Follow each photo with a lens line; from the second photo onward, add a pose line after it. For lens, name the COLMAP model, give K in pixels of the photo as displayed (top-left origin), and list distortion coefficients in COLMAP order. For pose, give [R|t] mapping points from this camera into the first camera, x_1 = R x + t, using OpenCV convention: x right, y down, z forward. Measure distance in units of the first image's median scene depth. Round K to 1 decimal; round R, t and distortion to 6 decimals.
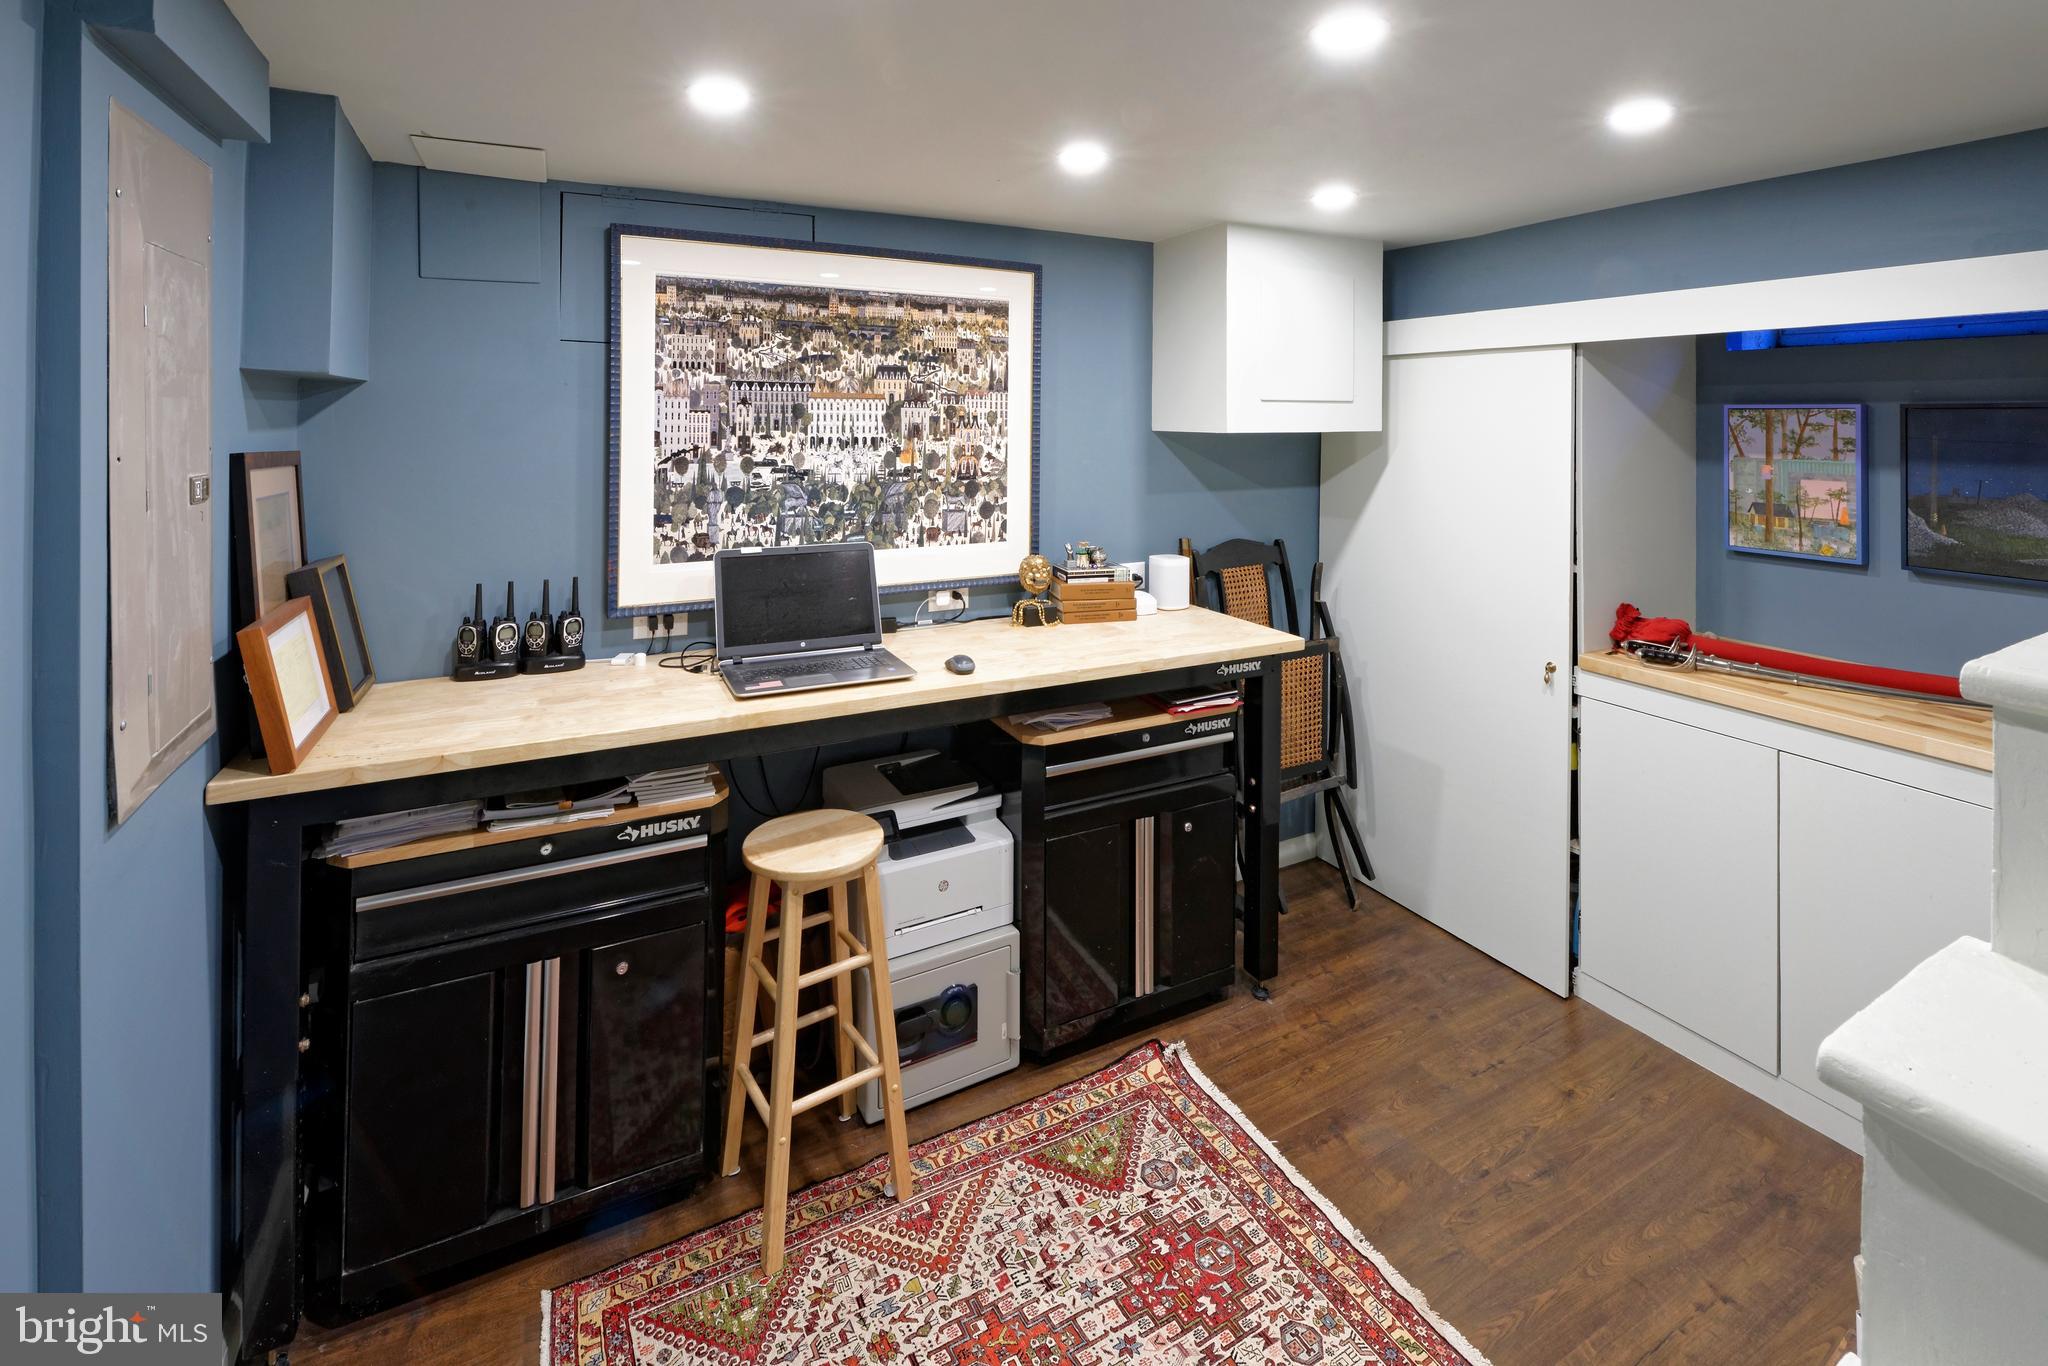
lens RADIAL K [[910.8, 0, 1032.7], [0, 910.8, 432.0], [0, 0, 1]] dist [-0.000704, 0.000149]
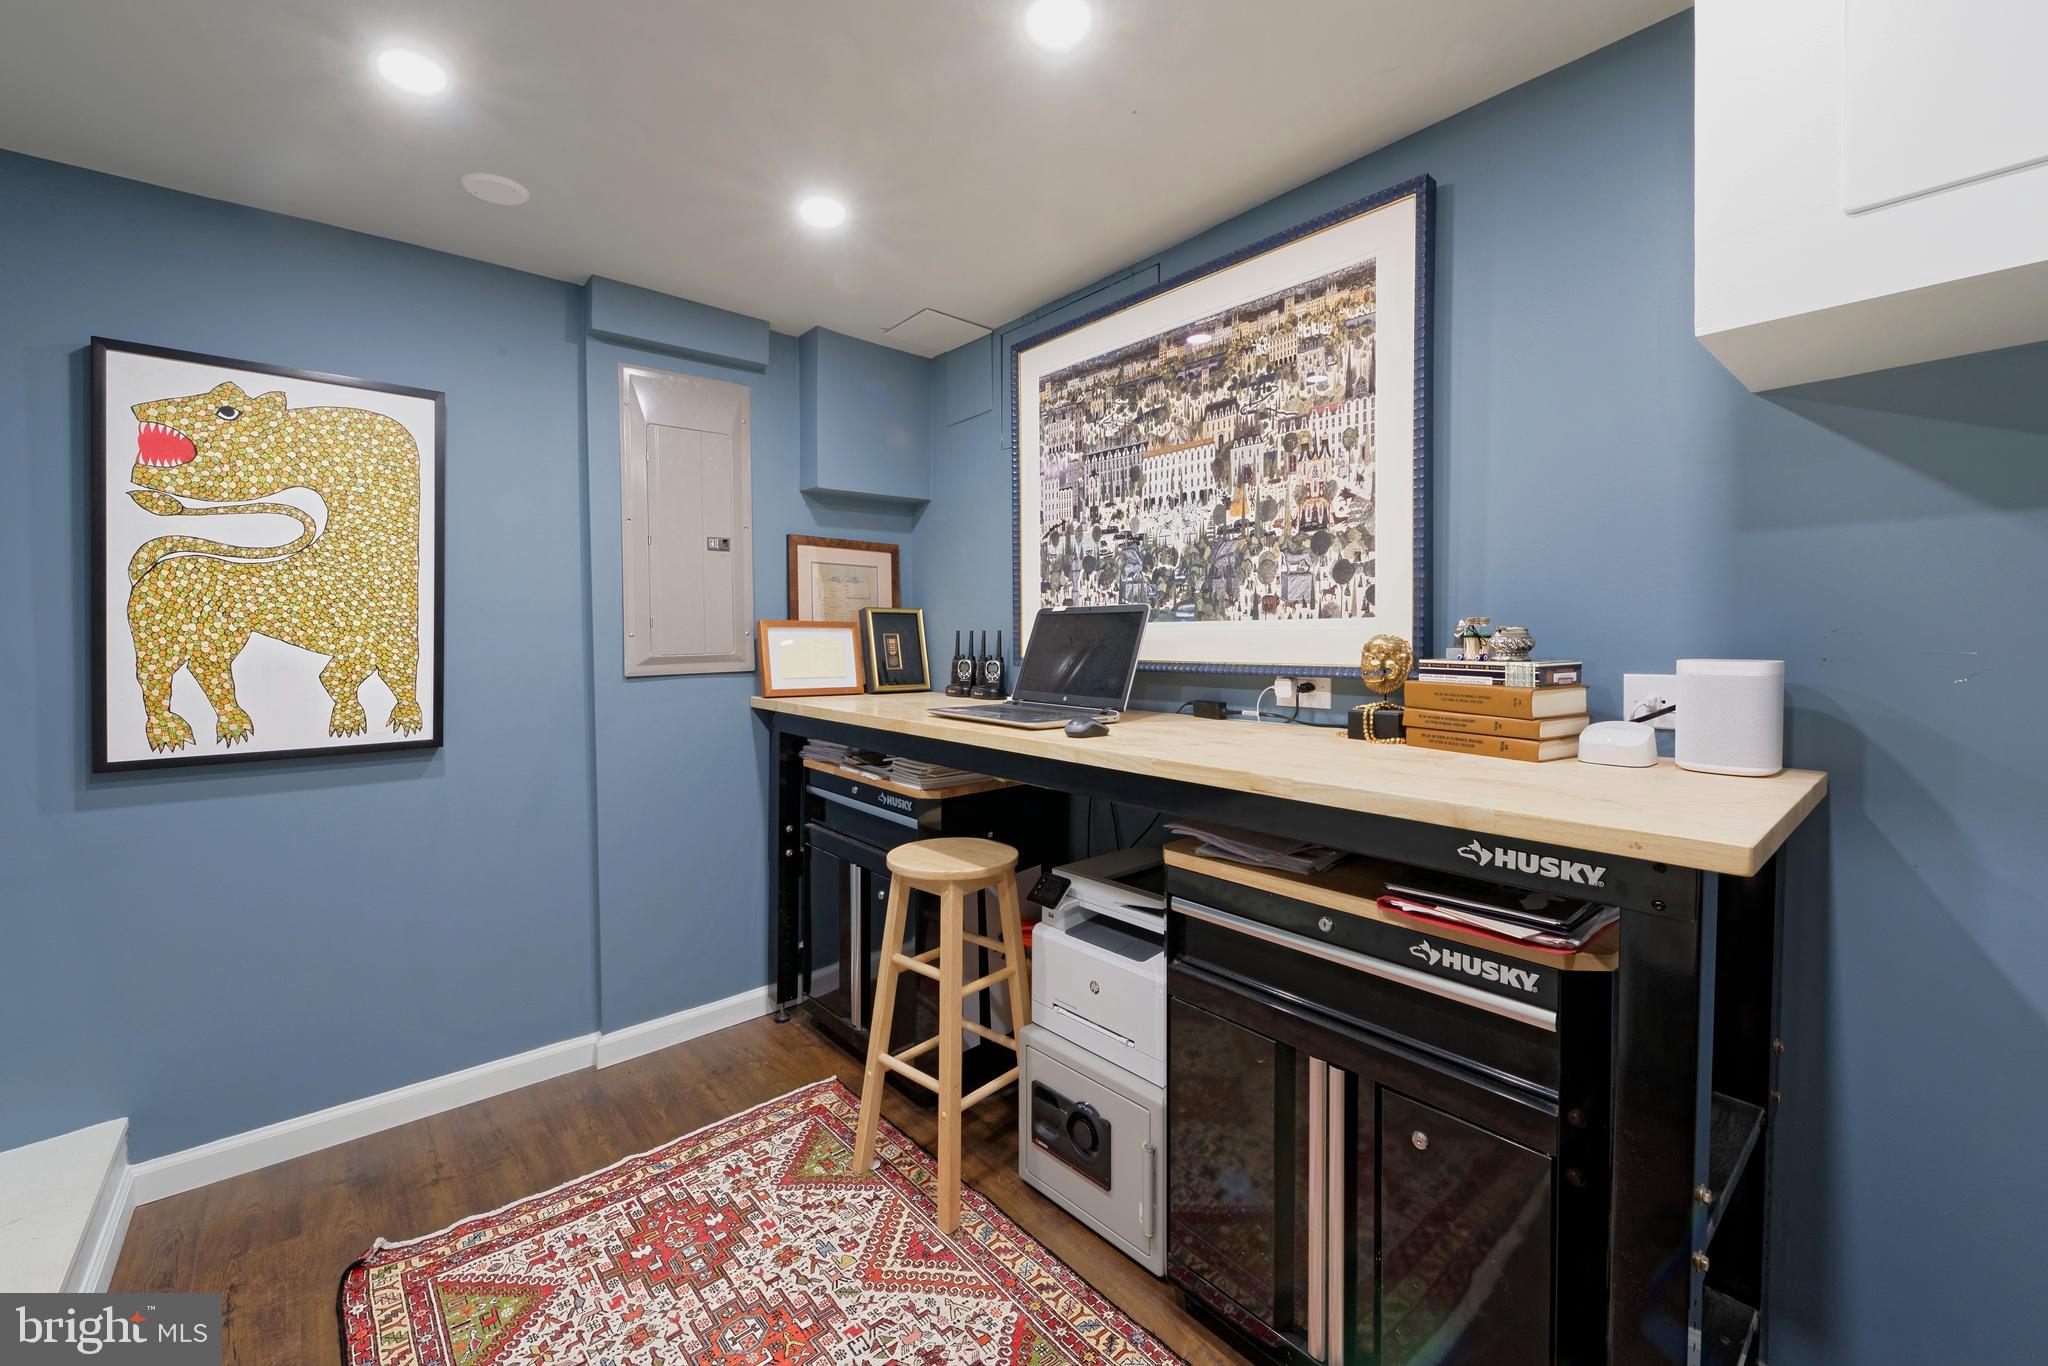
lens RADIAL K [[826.9, 0, 1041.7], [0, 826.9, 661.9], [0, 0, 1]] dist [-0.001079, -0.000484]
pose [[0.219283, 0.018984, -0.975477, 0.577239], [-0.000168, 0.999811, 0.019420, 0.158214], [0.975661, -0.004095, 0.219245, 0.700591]]
